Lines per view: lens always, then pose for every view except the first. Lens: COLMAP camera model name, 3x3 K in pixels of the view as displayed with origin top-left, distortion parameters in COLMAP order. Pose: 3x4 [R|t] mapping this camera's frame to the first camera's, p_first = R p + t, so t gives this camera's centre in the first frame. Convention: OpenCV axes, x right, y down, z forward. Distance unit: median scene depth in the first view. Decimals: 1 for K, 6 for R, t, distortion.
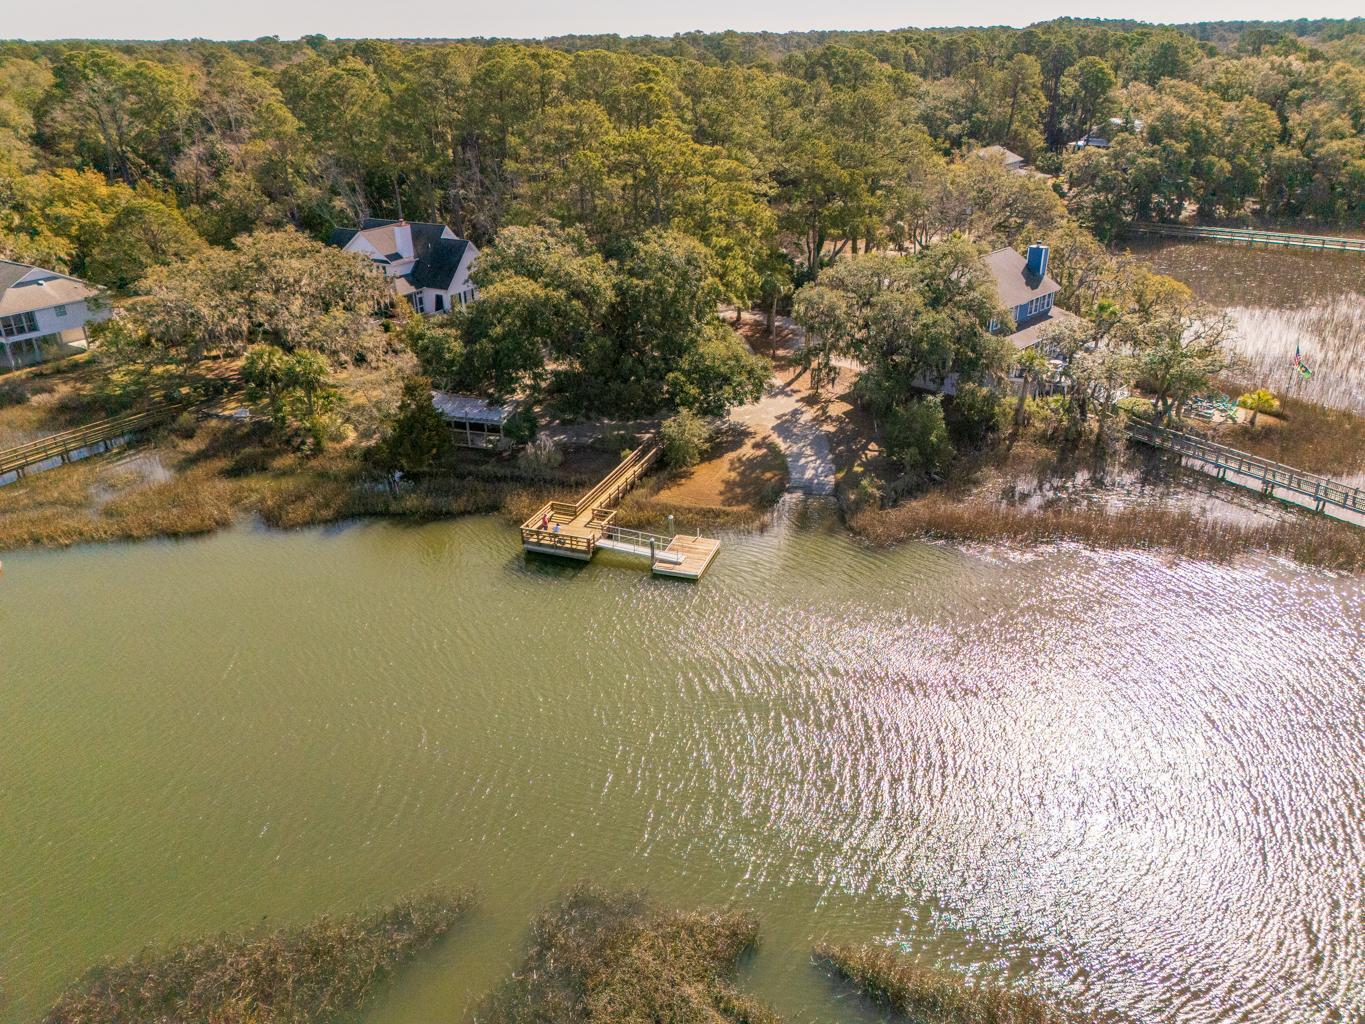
lens RADIAL K [[1000.4, 0, 686.9], [0, 1000.4, 511.0], [0, 0, 1]] dist [0.078762, -0.066889]
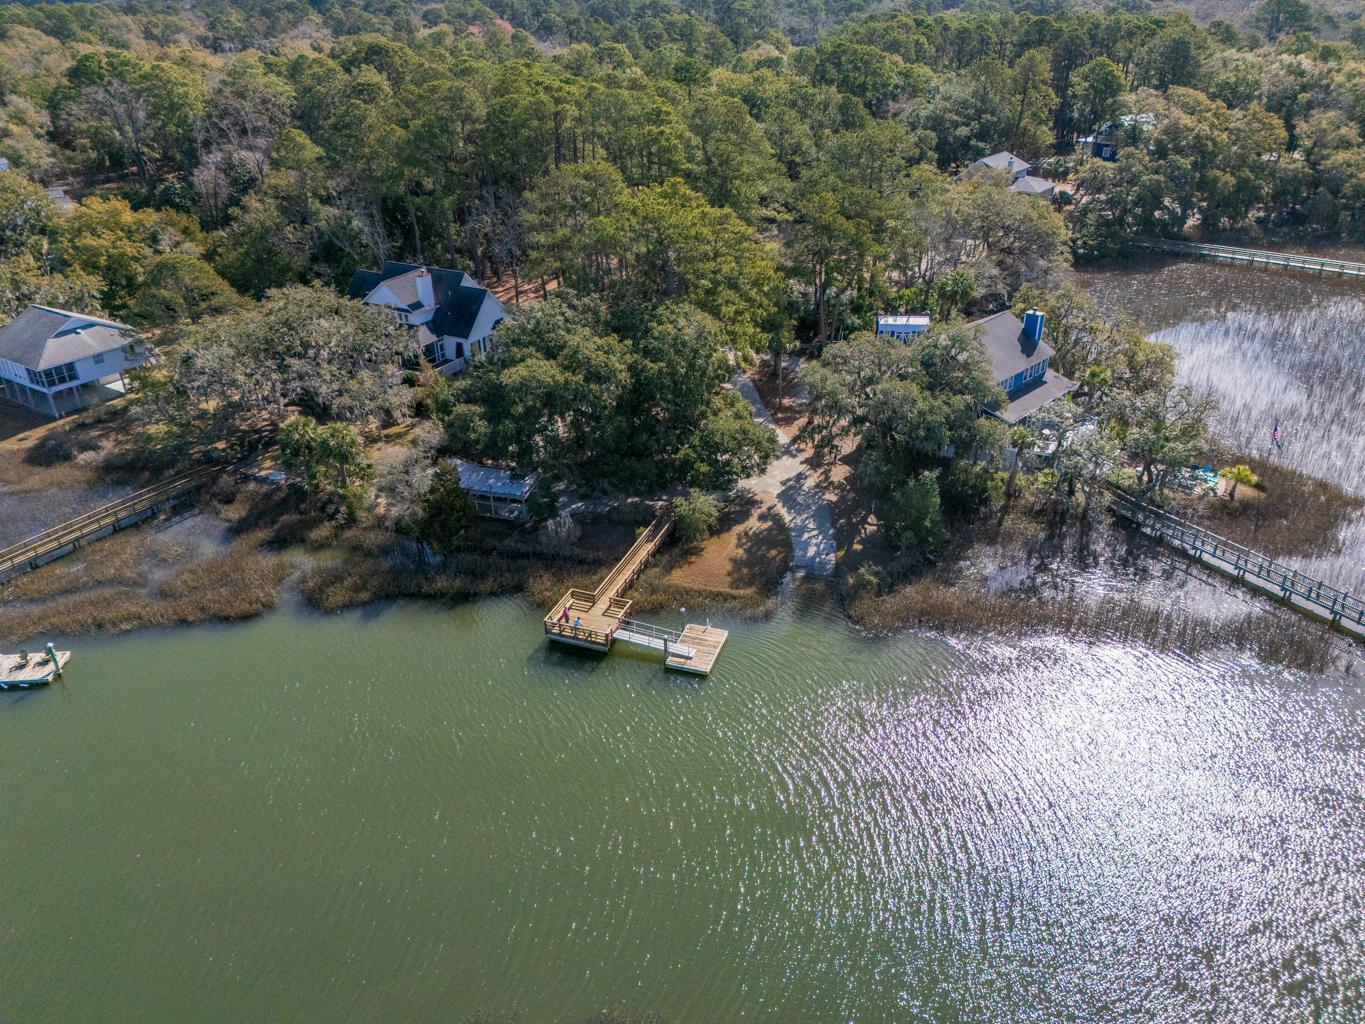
lens RADIAL K [[1000.4, 0, 686.9], [0, 1000.4, 511.0], [0, 0, 1]] dist [0.078762, -0.066889]
pose [[0.999968, 0.003641, -0.007137, -0.003187], [-0.003238, 0.998442, 0.055703, -0.130265], [0.007329, -0.055678, 0.998422, -0.061437]]
